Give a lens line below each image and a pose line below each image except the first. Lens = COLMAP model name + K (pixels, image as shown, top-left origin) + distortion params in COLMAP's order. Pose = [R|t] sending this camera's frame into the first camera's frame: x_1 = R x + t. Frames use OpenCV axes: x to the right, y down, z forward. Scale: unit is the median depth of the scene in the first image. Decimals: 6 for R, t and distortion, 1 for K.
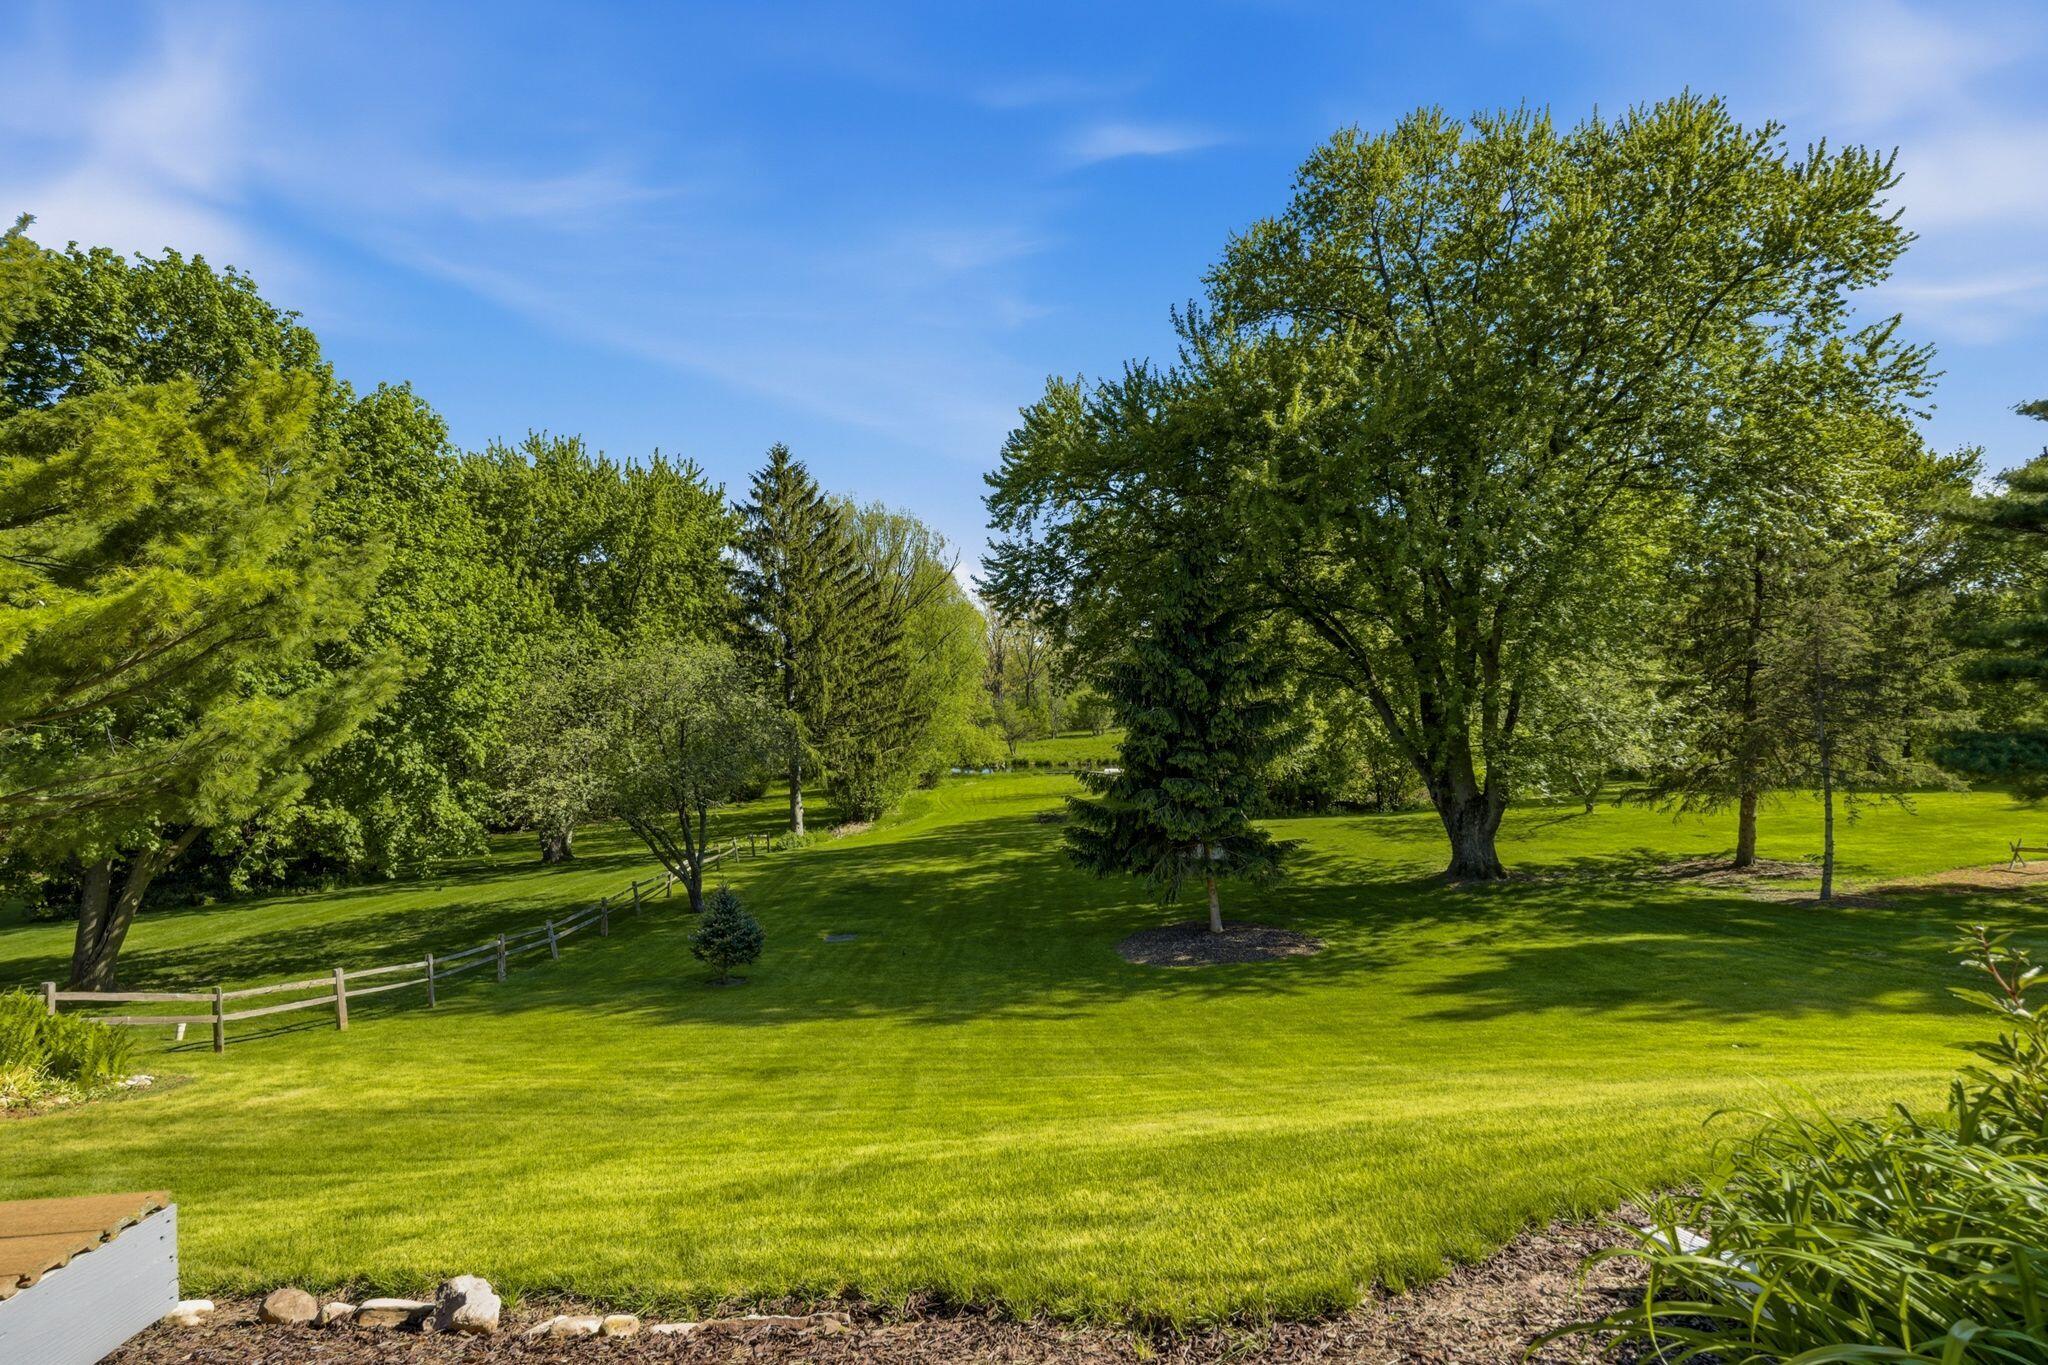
lens RADIAL K [[984.6, 0, 1024.0], [0, 984.6, 651.4], [0, 0, 1]] dist [-0.005405, -0.000356]
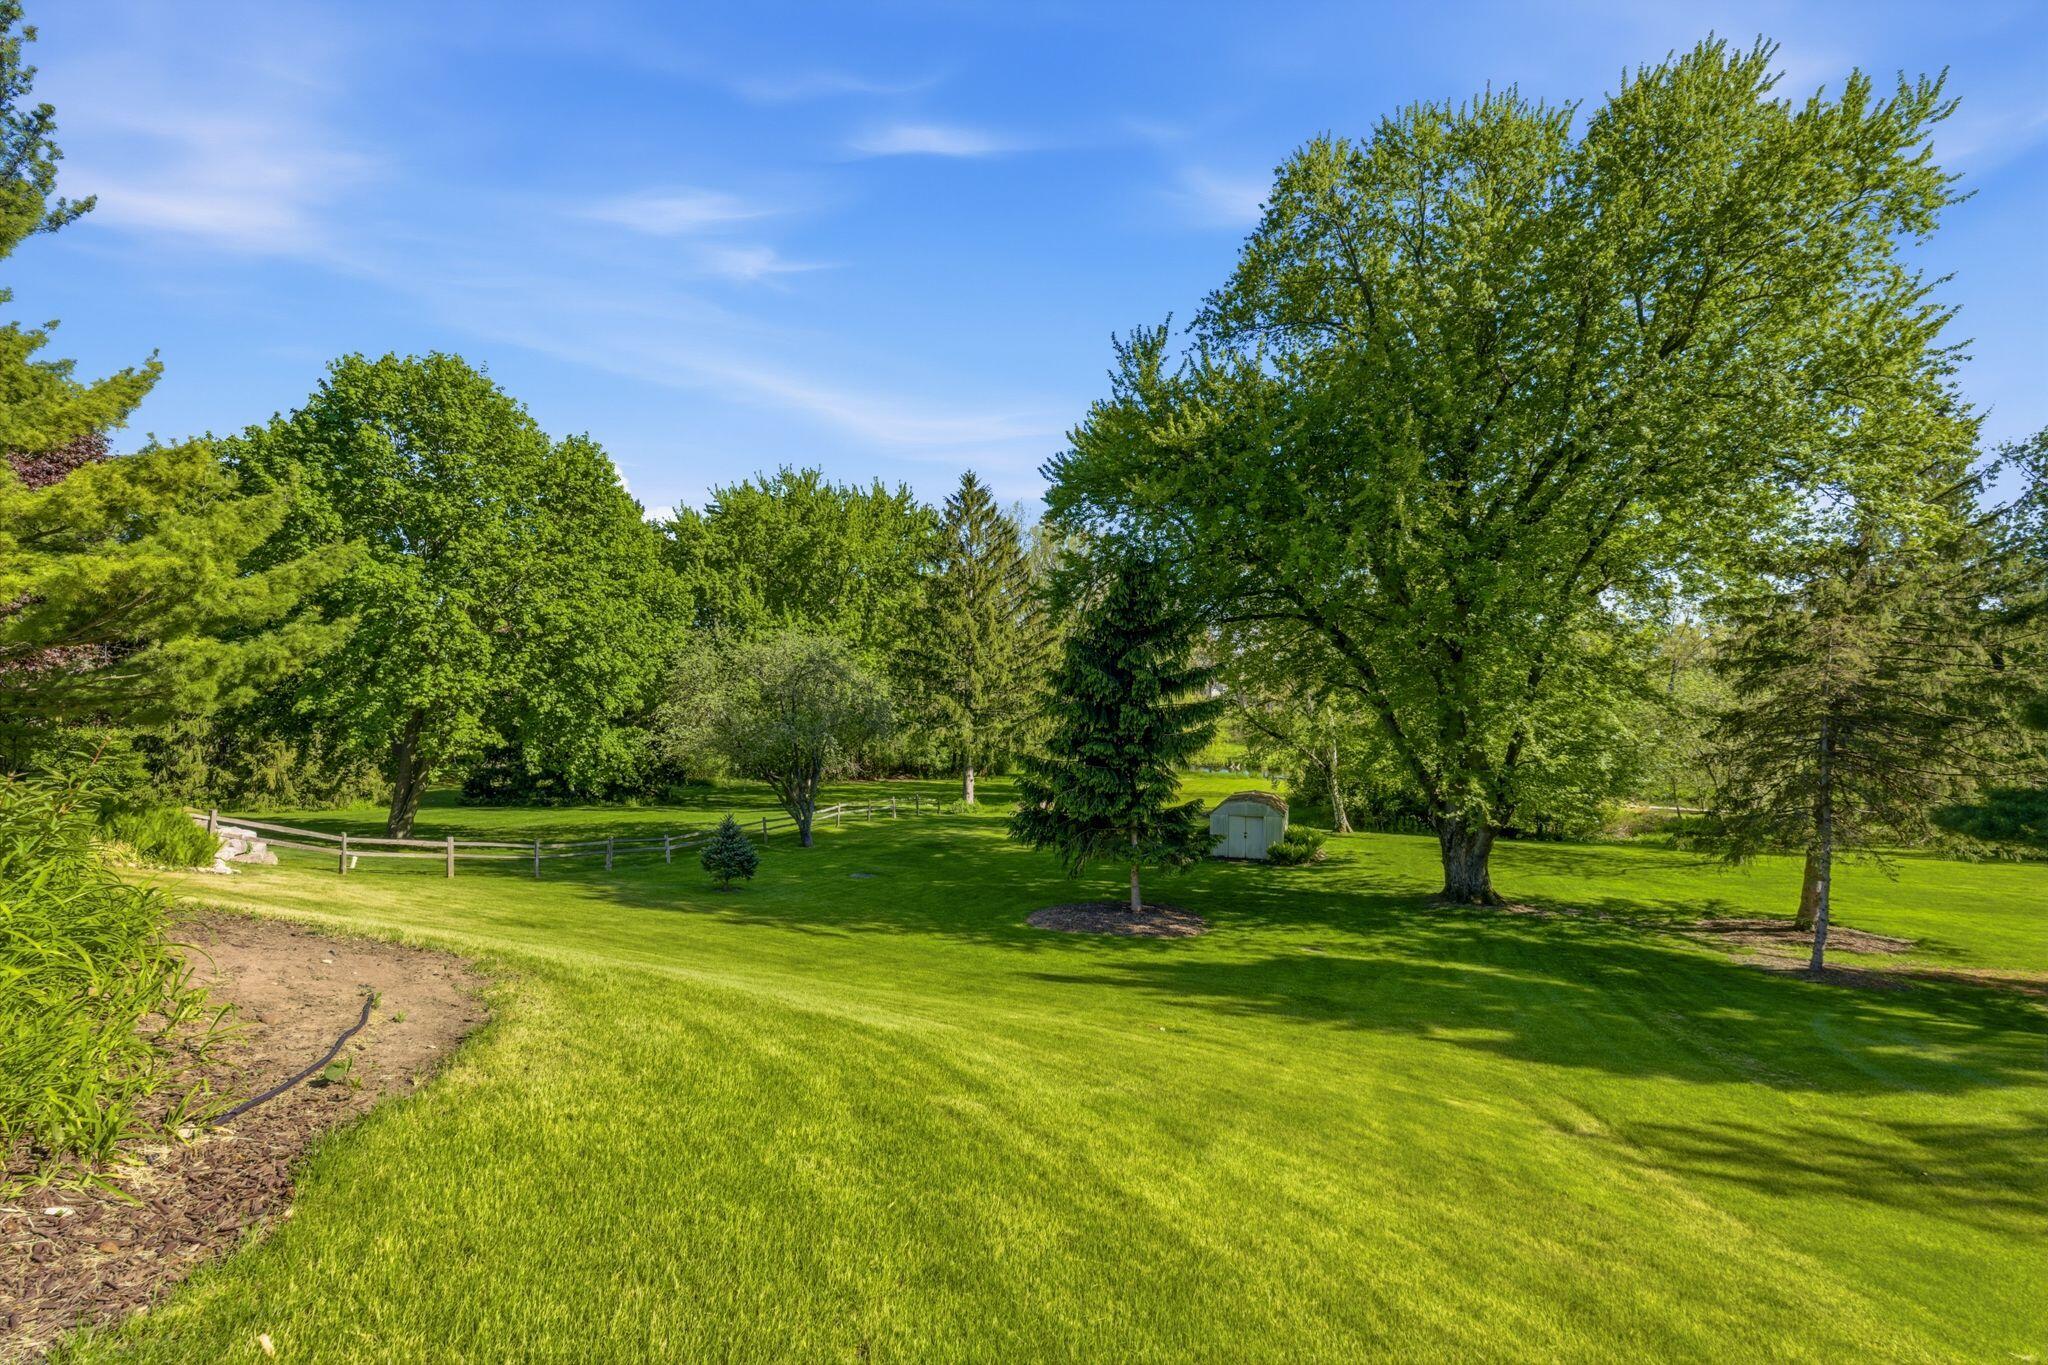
lens RADIAL K [[908.1, 0, 1024.0], [0, 908.1, 682.5], [0, 0, 1]] dist [-0.001195, -0.000116]
pose [[0.936238, 0.054265, -0.347151, 0.422297], [-0.045635, 0.998413, 0.032993, 0.004698], [0.348391, -0.015047, 0.937229, 0.019215]]
